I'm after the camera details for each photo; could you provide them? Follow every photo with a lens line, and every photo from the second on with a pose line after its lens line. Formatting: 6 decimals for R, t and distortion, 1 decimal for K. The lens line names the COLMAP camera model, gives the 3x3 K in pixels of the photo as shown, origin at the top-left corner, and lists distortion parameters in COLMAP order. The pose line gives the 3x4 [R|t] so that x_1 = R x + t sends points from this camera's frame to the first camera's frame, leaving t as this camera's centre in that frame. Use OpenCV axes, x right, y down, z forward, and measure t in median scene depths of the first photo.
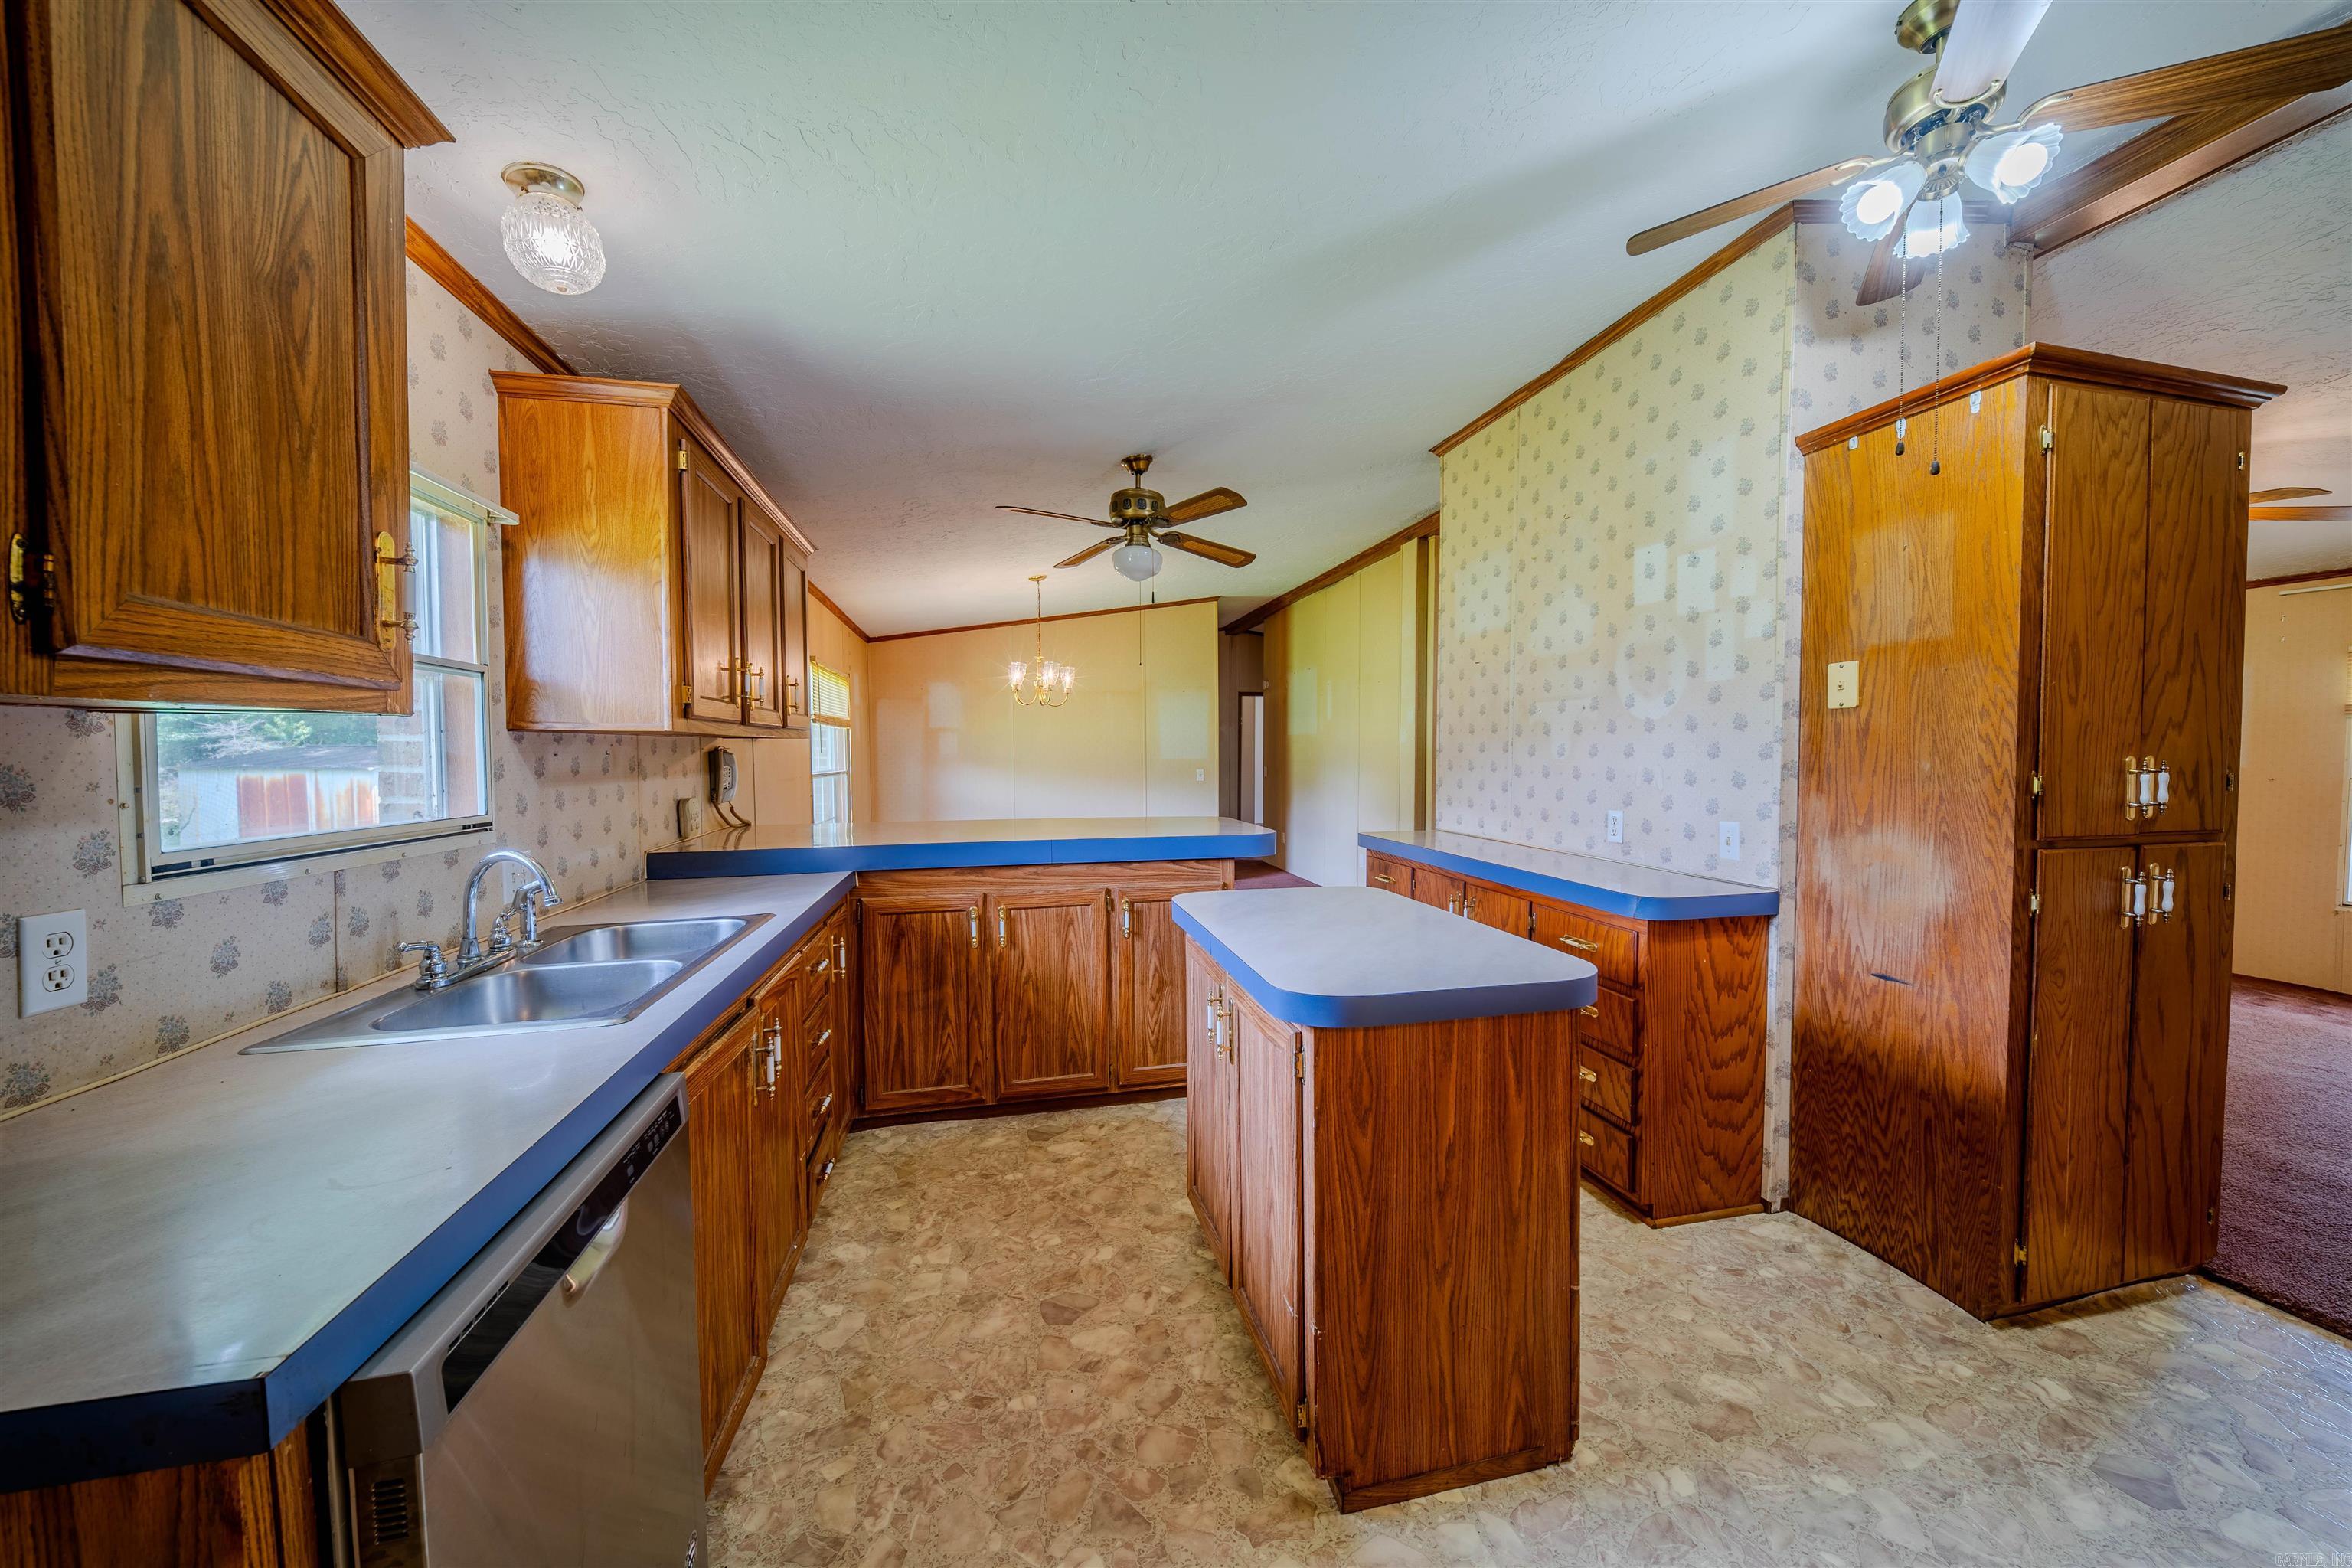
lens RADIAL K [[827.8, 0, 1187.3], [0, 827.8, 784.2], [0, 0, 1]] dist [0.005802, -0.005962]
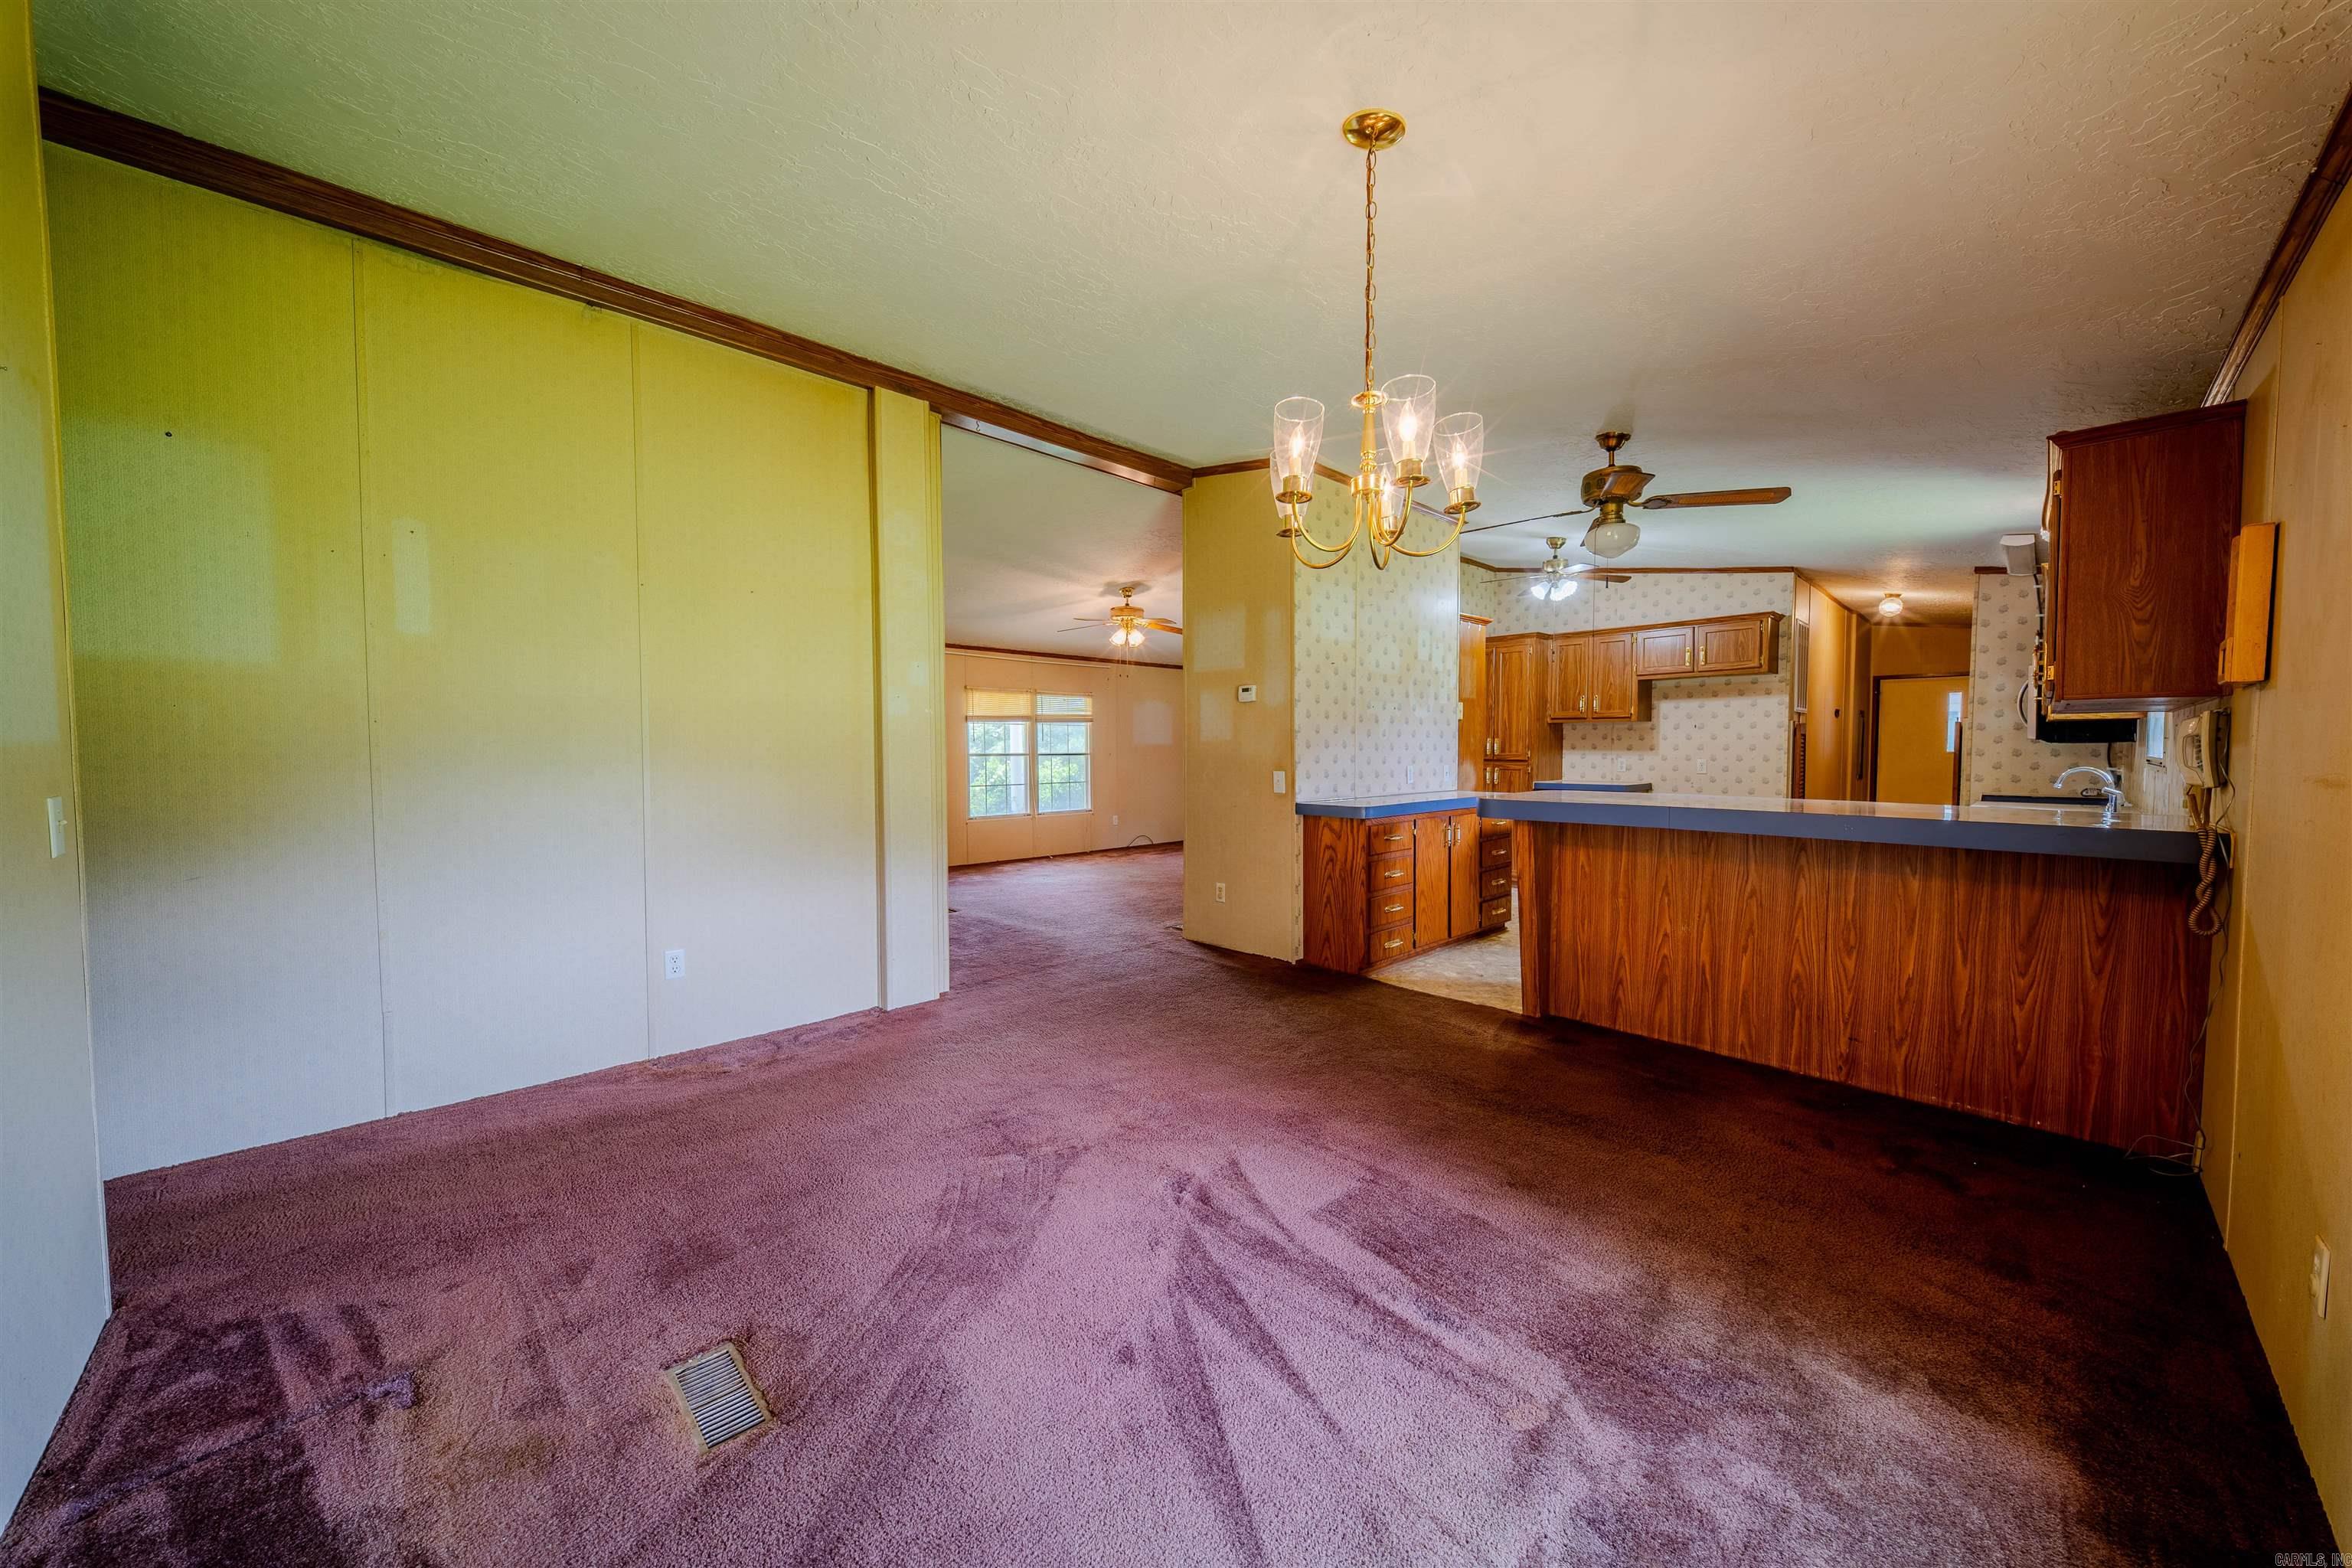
lens RADIAL K [[827.8, 0, 1180.5], [0, 827.8, 784.7], [0, 0, 1]] dist [0.005802, -0.005962]
pose [[-0.517650, -0.036526, 0.854813, -1.006515], [0.036729, 0.997219, 0.064853, -0.083427], [-0.854804, 0.064967, -0.514869, 3.024478]]
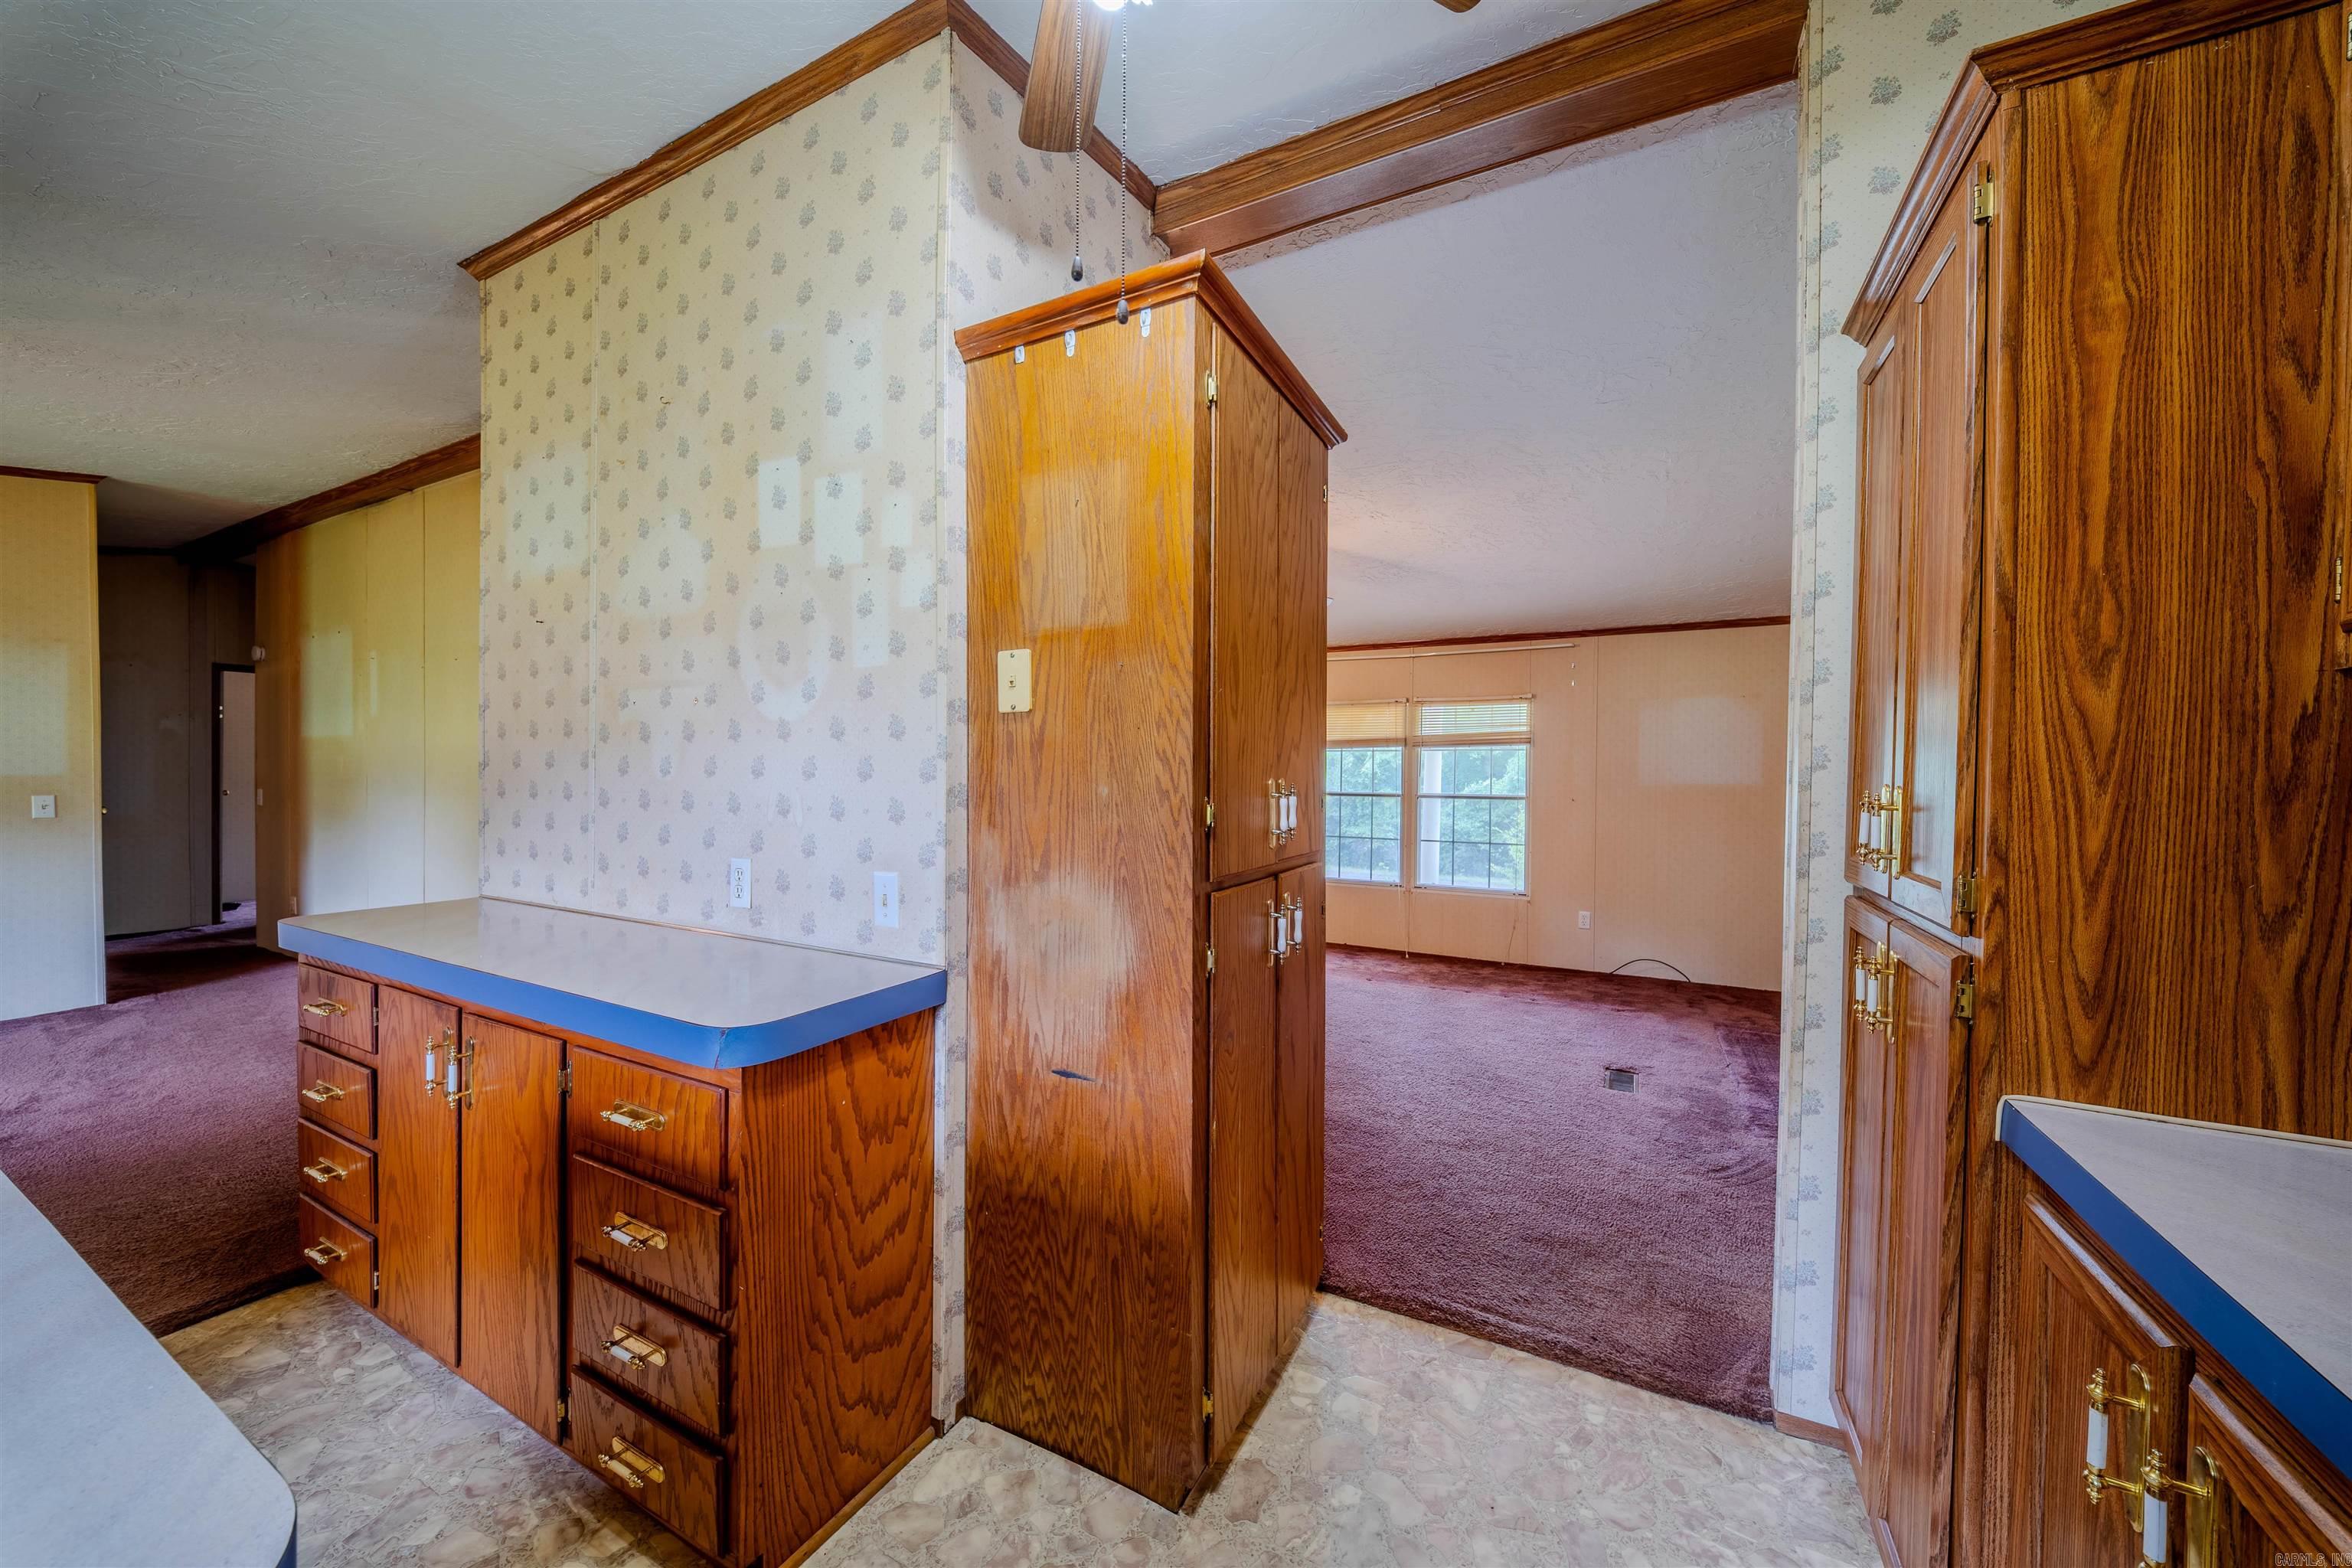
lens RADIAL K [[827.8, 0, 1190.3], [0, 827.8, 781.3], [0, 0, 1]] dist [0.005802, -0.005962]
pose [[0.647281, -0.001288, 0.762250, 0.314275], [0.020316, 0.999672, -0.015563, -0.014997], [-0.761981, 0.025560, 0.647095, 0.386263]]
